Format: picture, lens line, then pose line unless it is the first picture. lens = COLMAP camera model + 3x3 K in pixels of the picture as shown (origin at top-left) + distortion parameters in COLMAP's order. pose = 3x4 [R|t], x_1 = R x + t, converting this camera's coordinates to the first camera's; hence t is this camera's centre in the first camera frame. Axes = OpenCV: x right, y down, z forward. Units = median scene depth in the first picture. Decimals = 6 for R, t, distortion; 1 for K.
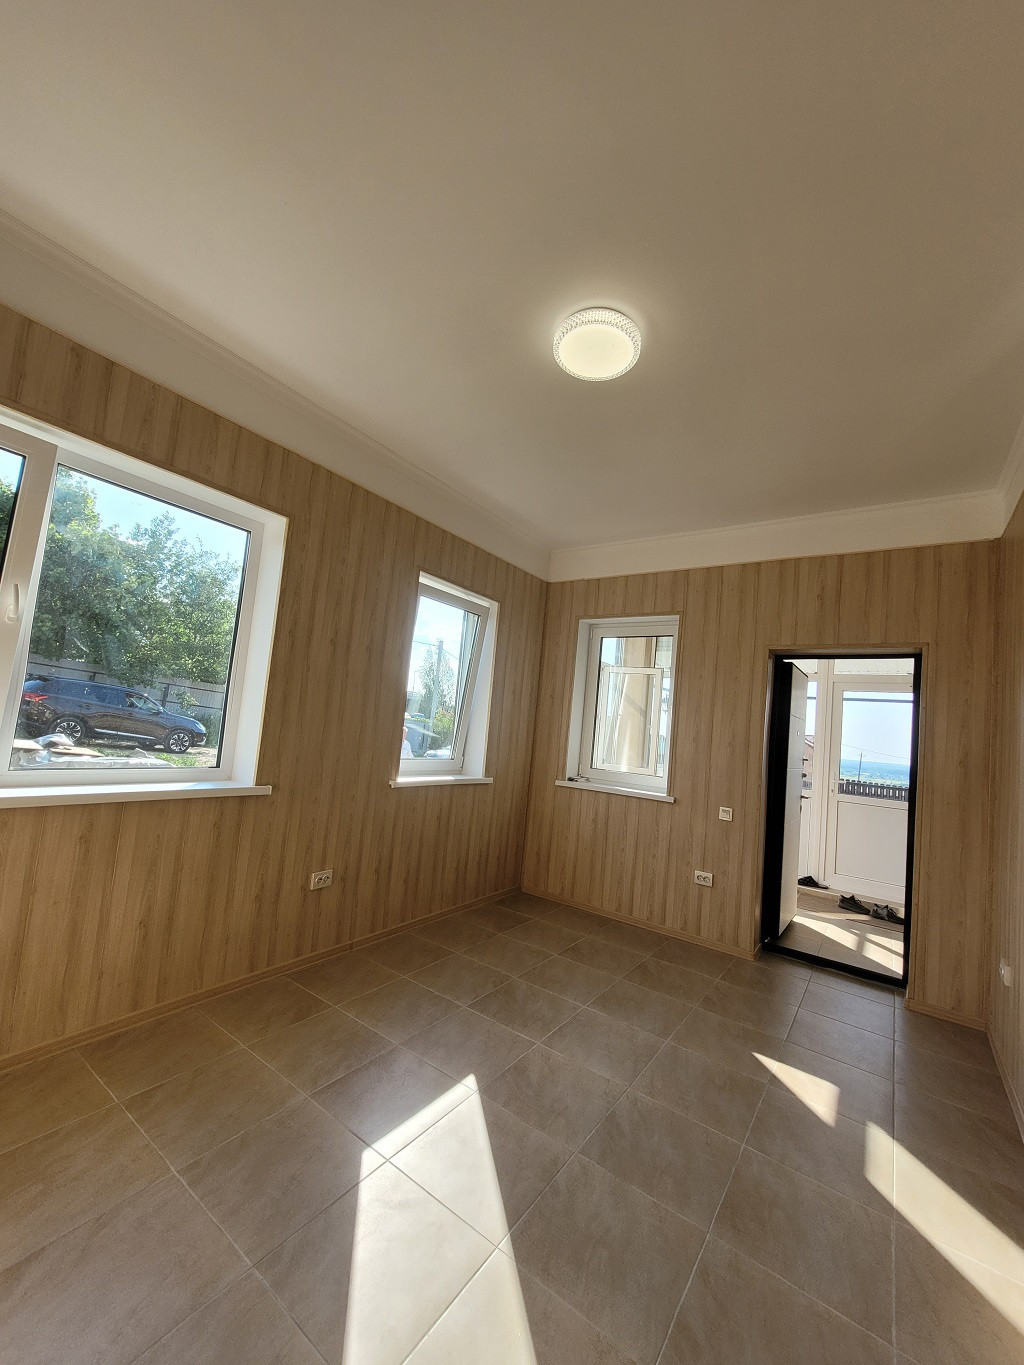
lens RADIAL K [[536.2, 0, 523.0], [0, 536.2, 685.9], [0, 0, 1]] dist [0.001139, 0.000062]
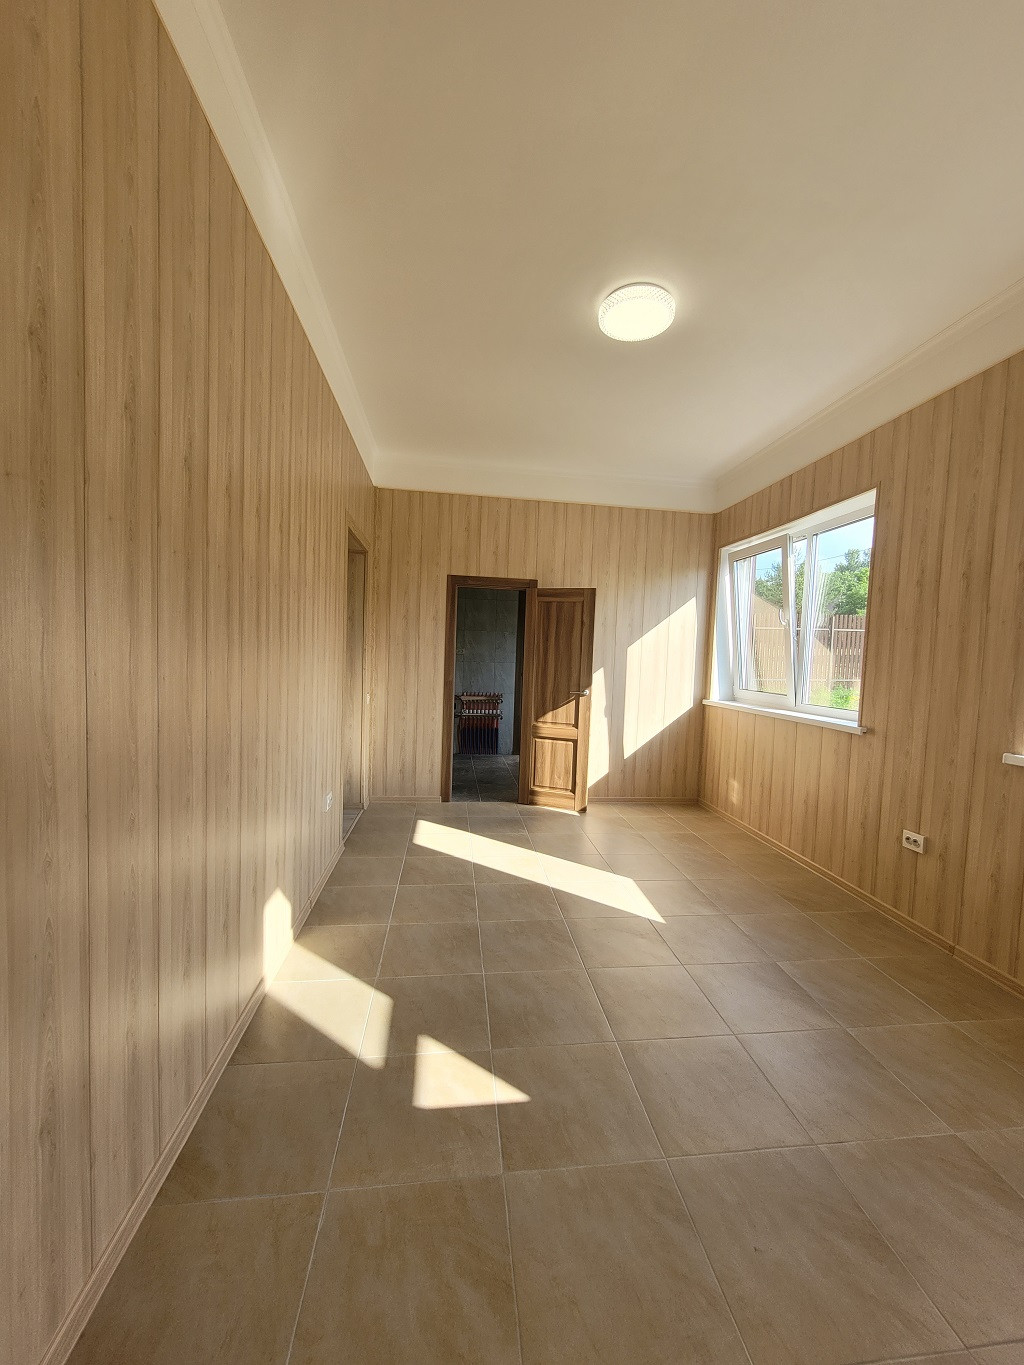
lens RADIAL K [[536.2, 0, 523.0], [0, 536.2, 685.9], [0, 0, 1]] dist [0.001139, 0.000062]
pose [[-0.735083, -0.075549, -0.673755, 0.919331], [-0.043042, 0.996968, -0.064831, 0.224588], [0.676610, -0.018656, -0.736105, 1.496279]]
